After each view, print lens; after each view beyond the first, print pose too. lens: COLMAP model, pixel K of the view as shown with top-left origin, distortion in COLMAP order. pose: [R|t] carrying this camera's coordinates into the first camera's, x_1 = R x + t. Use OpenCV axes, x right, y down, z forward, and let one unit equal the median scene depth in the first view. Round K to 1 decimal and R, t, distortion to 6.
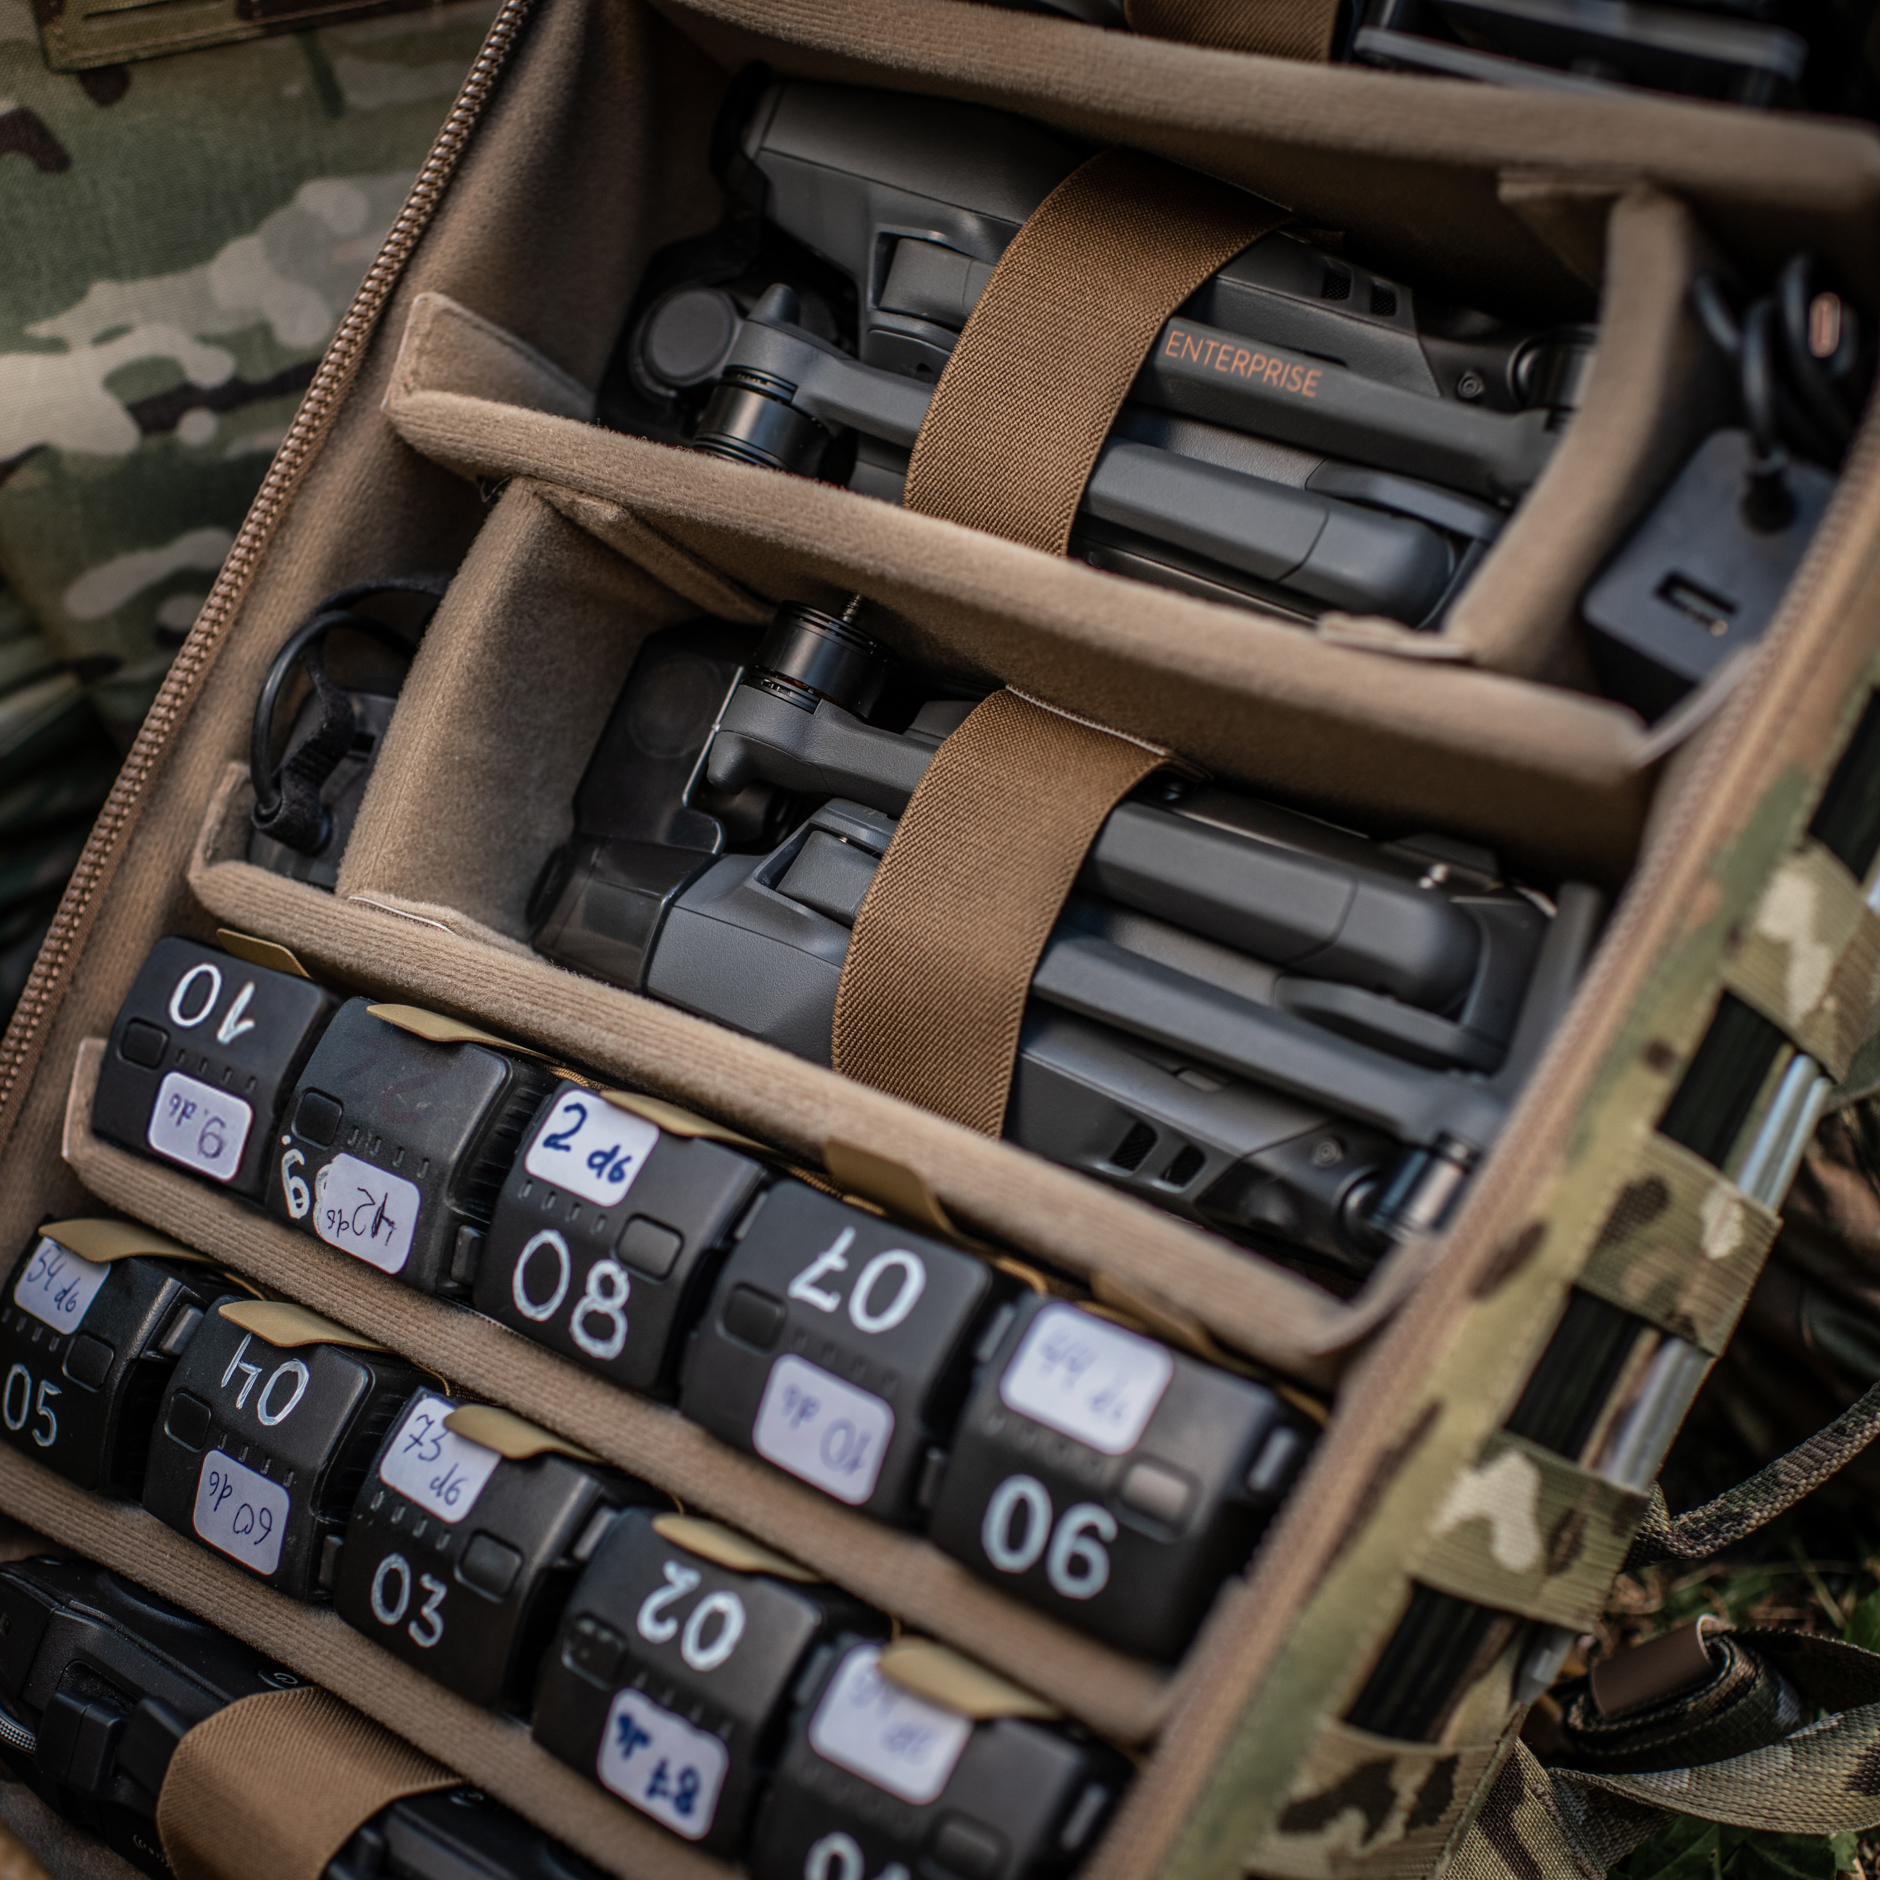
lens RADIAL K [[3097.3, 0, 893.4], [0, 3097.3, 936.3], [0, 0, 1]] dist [-0.107695, -0.042983]
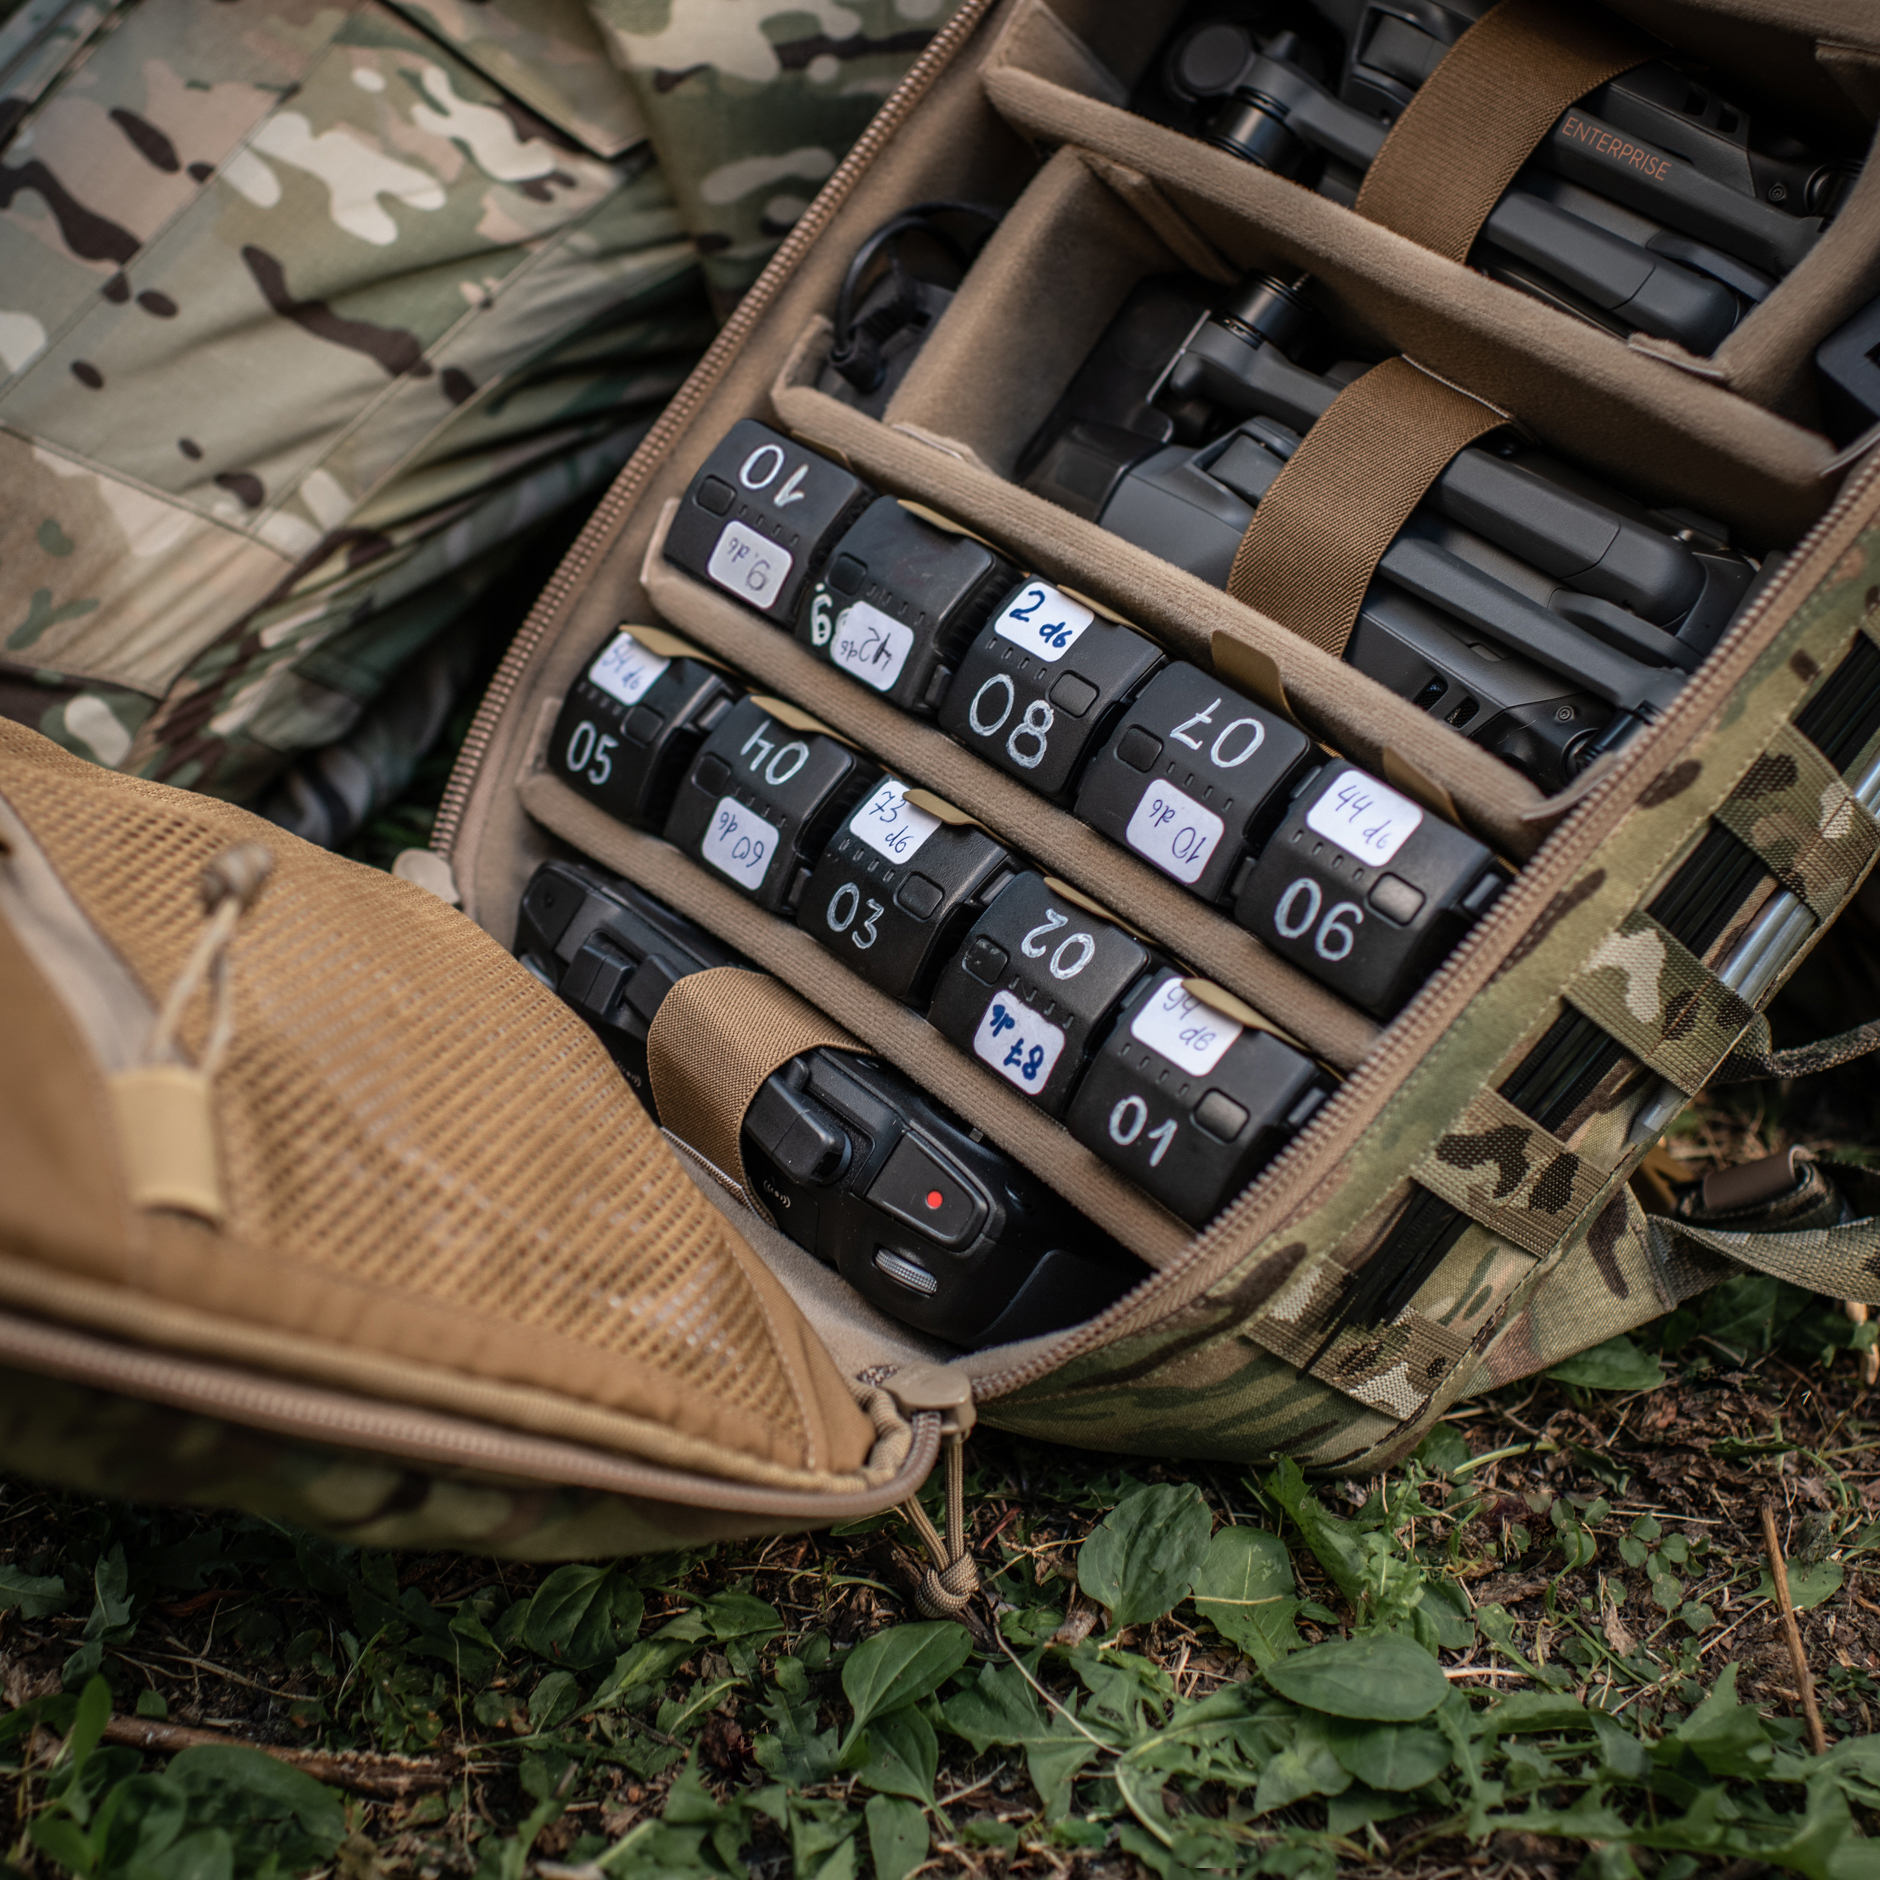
lens RADIAL K [[3289.5, 0, 948.0], [0, 3289.5, 820.7], [0, 0, 1]] dist [-0.004746, -0.852980]
pose [[0.978755, 0.187434, -0.083113, -0.000078], [-0.185088, 0.982093, 0.035148, 0.111963], [0.088212, -0.019018, 0.995920, -0.480453]]
